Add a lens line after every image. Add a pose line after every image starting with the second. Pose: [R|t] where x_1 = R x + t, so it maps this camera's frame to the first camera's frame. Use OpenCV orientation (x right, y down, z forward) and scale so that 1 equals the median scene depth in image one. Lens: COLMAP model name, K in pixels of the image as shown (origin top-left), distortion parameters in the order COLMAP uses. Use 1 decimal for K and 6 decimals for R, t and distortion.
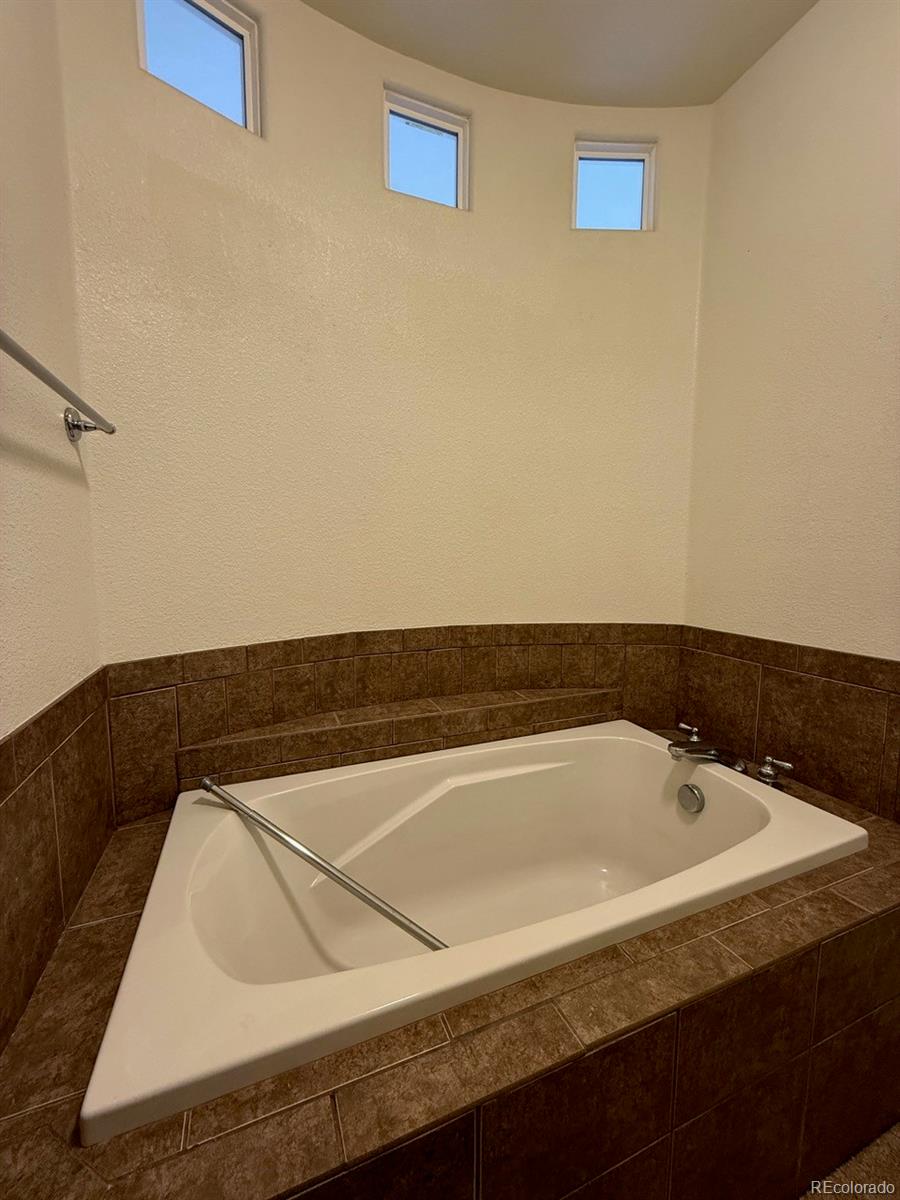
lens RADIAL K [[480.3, 0, 449.1], [0, 480.3, 601.3], [0, 0, 1]] dist [-0.000596, -0.000292]
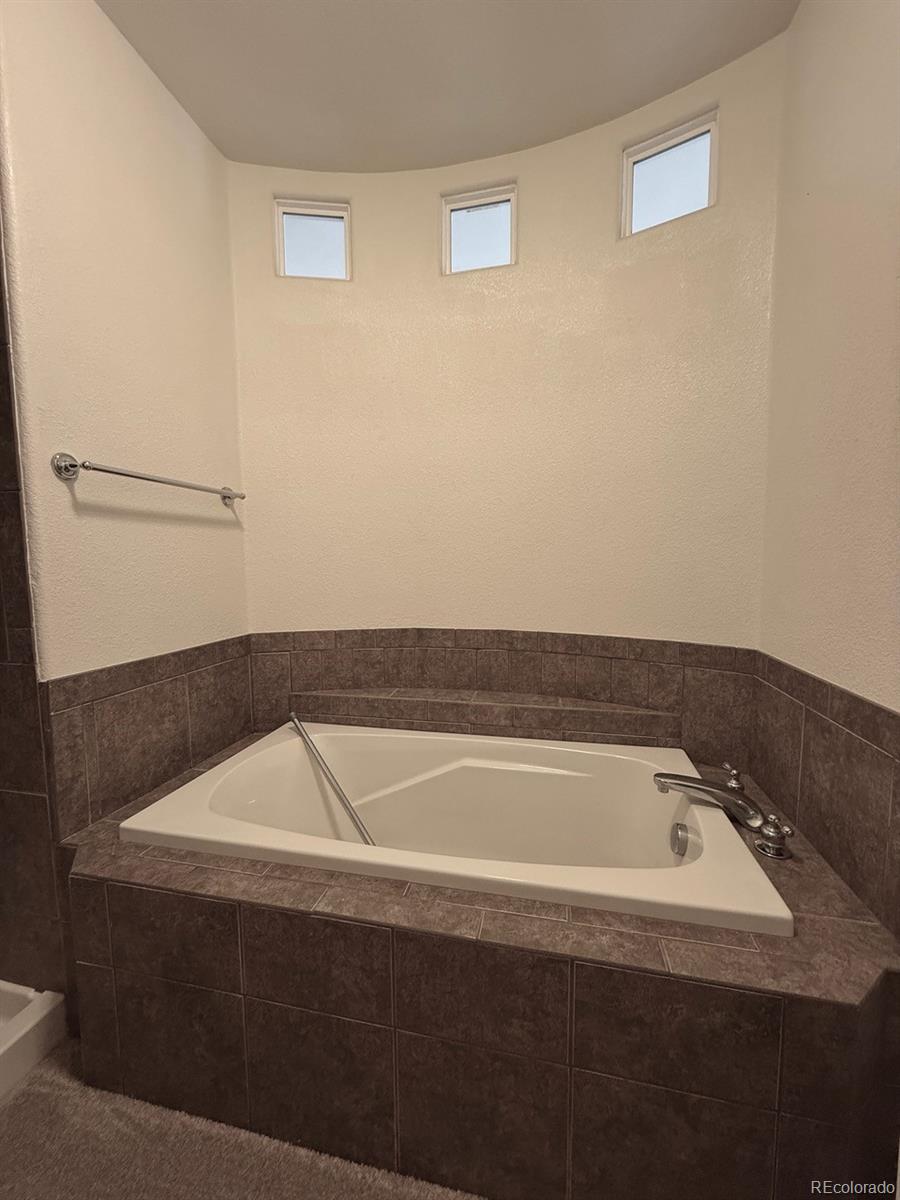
lens RADIAL K [[480.3, 0, 451.0], [0, 480.3, 601.0], [0, 0, 1]] dist [-0.000596, -0.000292]
pose [[0.821520, 0.040025, -0.568773, 0.630993], [-0.049486, 0.998774, -0.001192, -0.010864], [0.568028, 0.029126, 0.822494, 0.007313]]
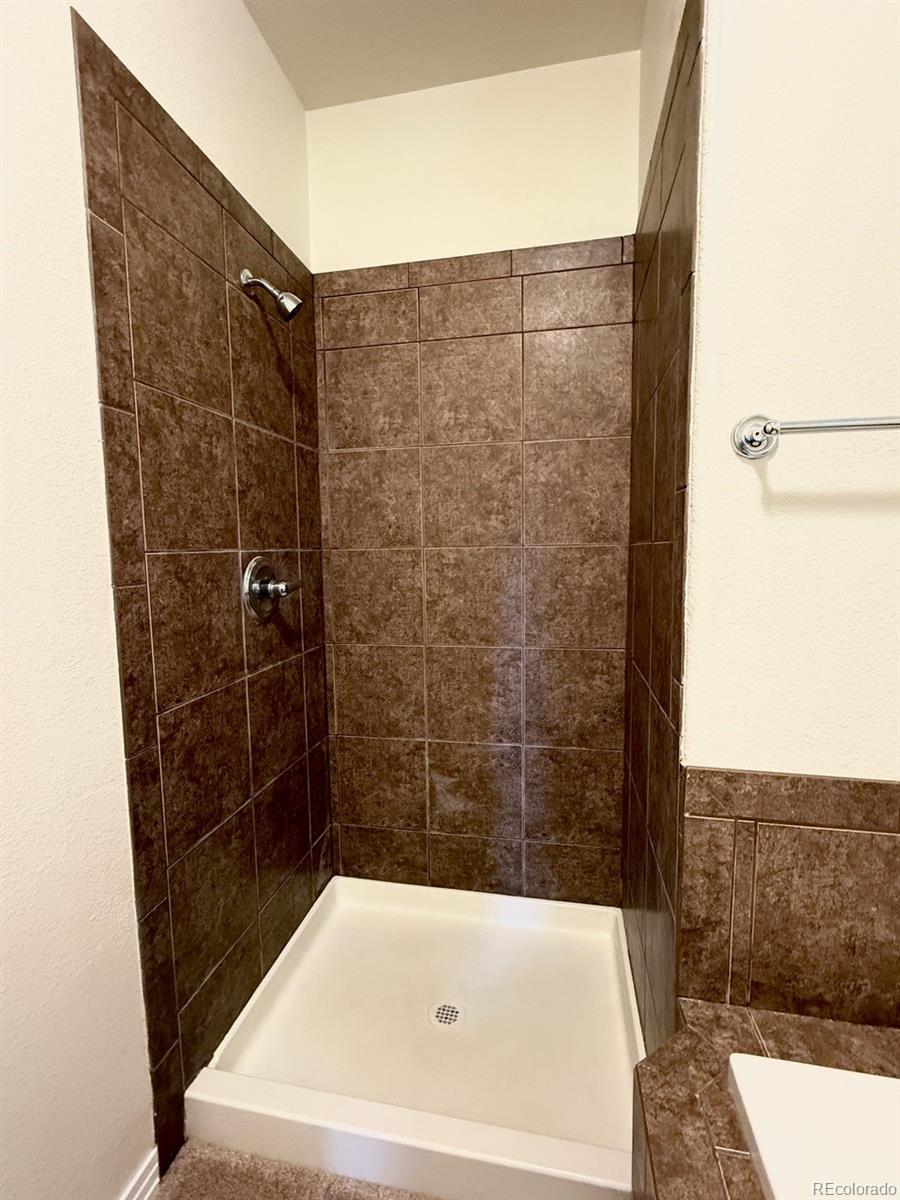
lens RADIAL K [[560.7, 0, 450.6], [0, 560.7, 603.2], [0, 0, 1]] dist [0.003124, -0.001651]
pose [[-0.556296, 0.086136, -0.826508, 0.290592], [-0.076844, 0.985019, 0.154377, -0.104040], [0.827424, 0.149391, -0.541343, 0.378004]]
